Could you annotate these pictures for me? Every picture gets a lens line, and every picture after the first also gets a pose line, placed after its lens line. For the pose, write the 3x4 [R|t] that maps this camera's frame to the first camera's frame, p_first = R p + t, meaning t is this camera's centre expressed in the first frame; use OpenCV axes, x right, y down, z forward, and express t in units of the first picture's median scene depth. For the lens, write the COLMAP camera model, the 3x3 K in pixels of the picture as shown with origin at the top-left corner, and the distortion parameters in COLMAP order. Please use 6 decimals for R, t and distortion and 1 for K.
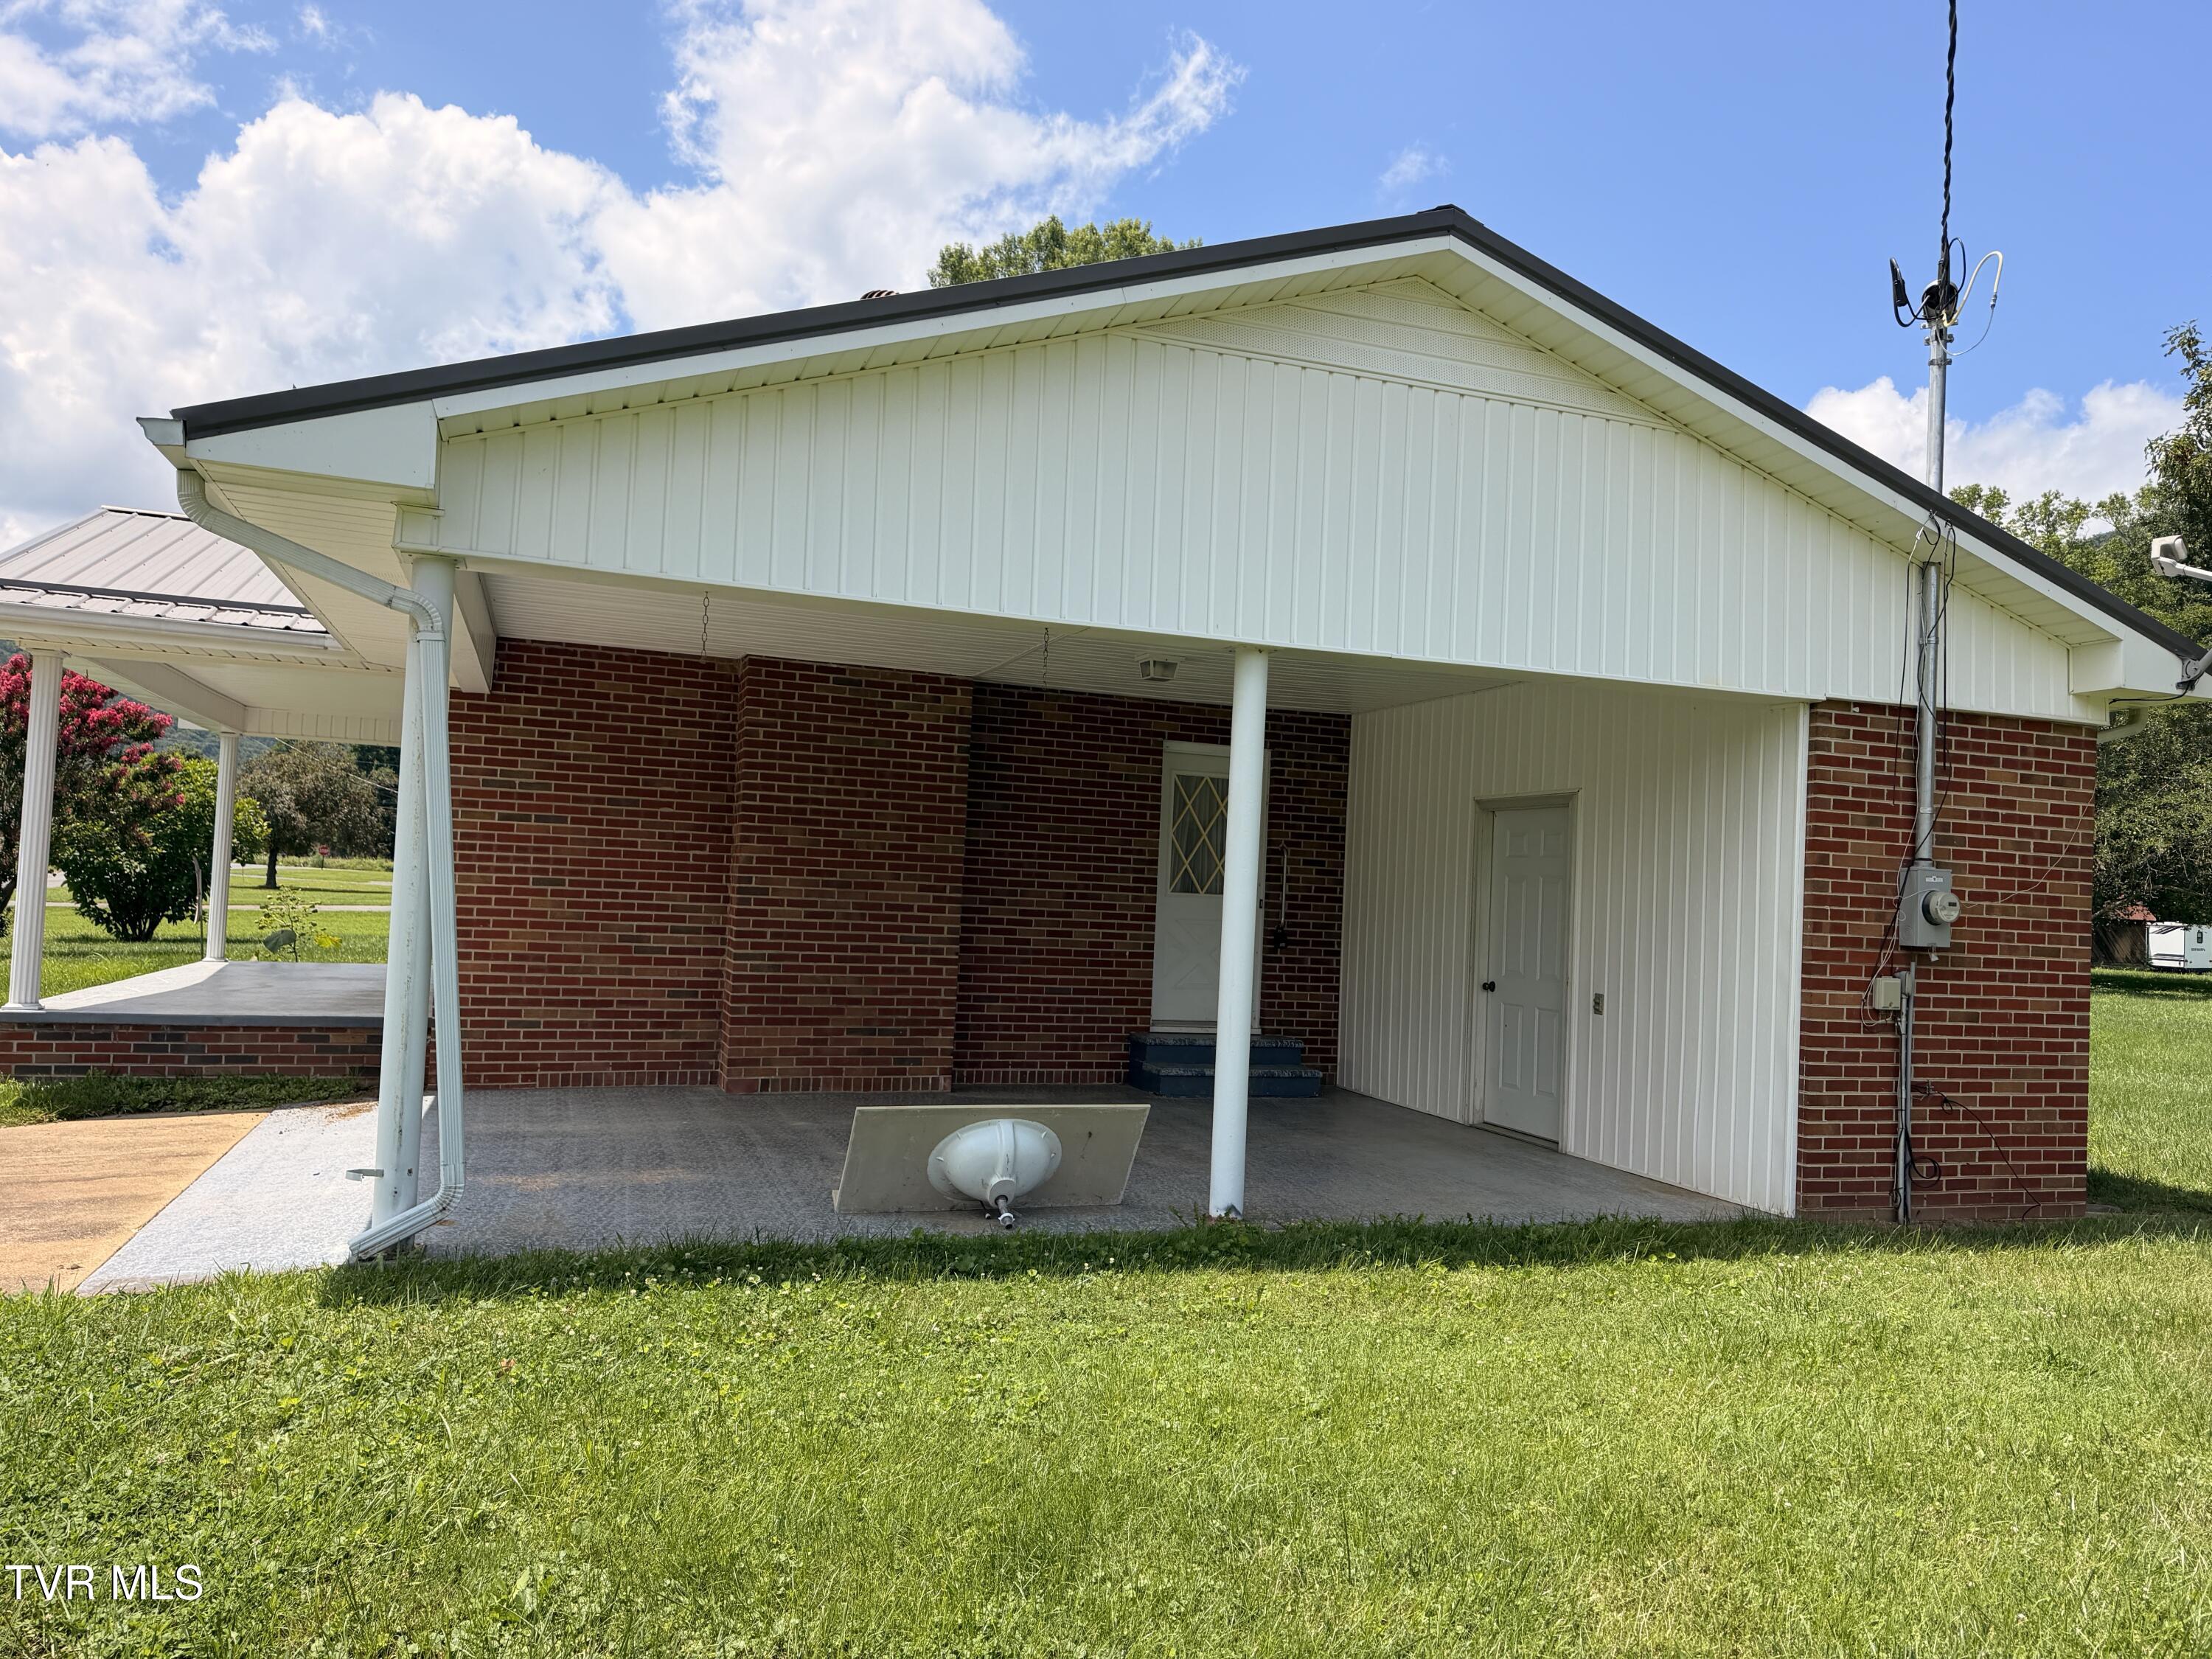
lens RADIAL K [[1583.0, 0, 1106.0], [0, 1583.0, 829.5], [0, 0, 1]] dist [0.049575, -0.001555]
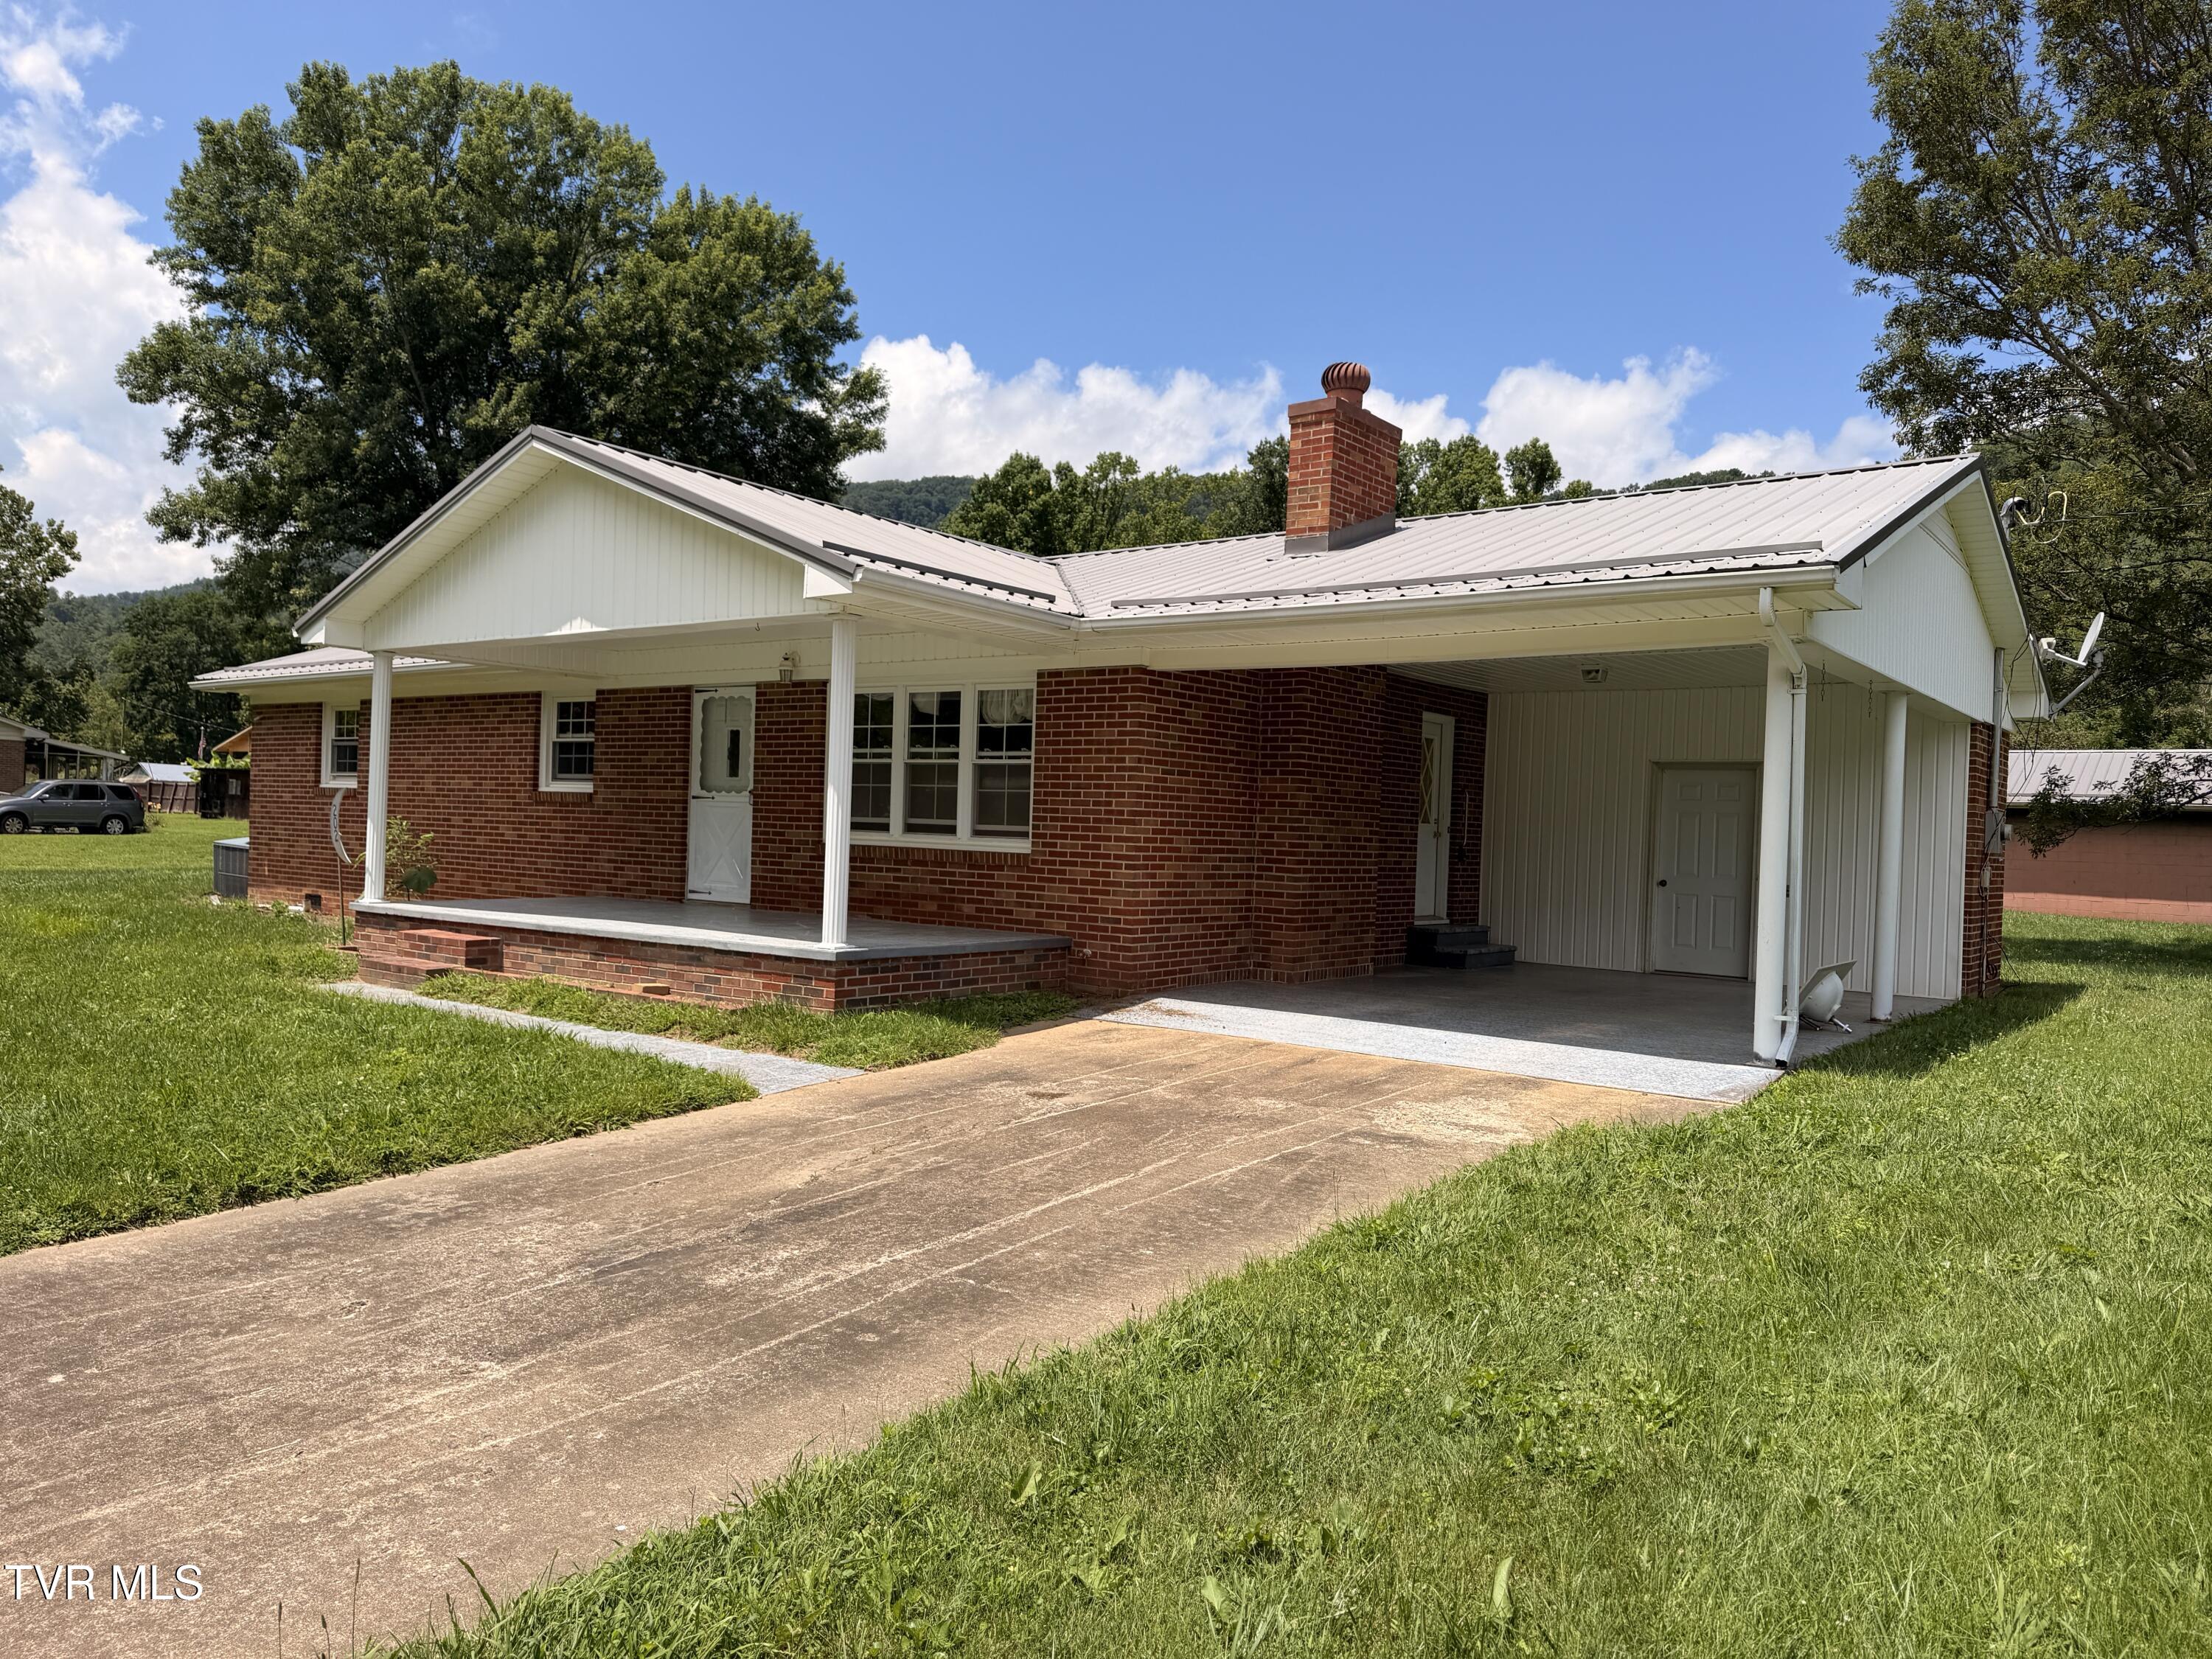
lens RADIAL K [[1583.0, 0, 1106.0], [0, 1583.0, 829.5], [0, 0, 1]] dist [0.049575, -0.001555]
pose [[0.832941, -0.016279, 0.553123, -1.026878], [-0.019394, 0.998094, 0.058580, -0.031881], [-0.553022, -0.059521, 0.831038, 0.015573]]
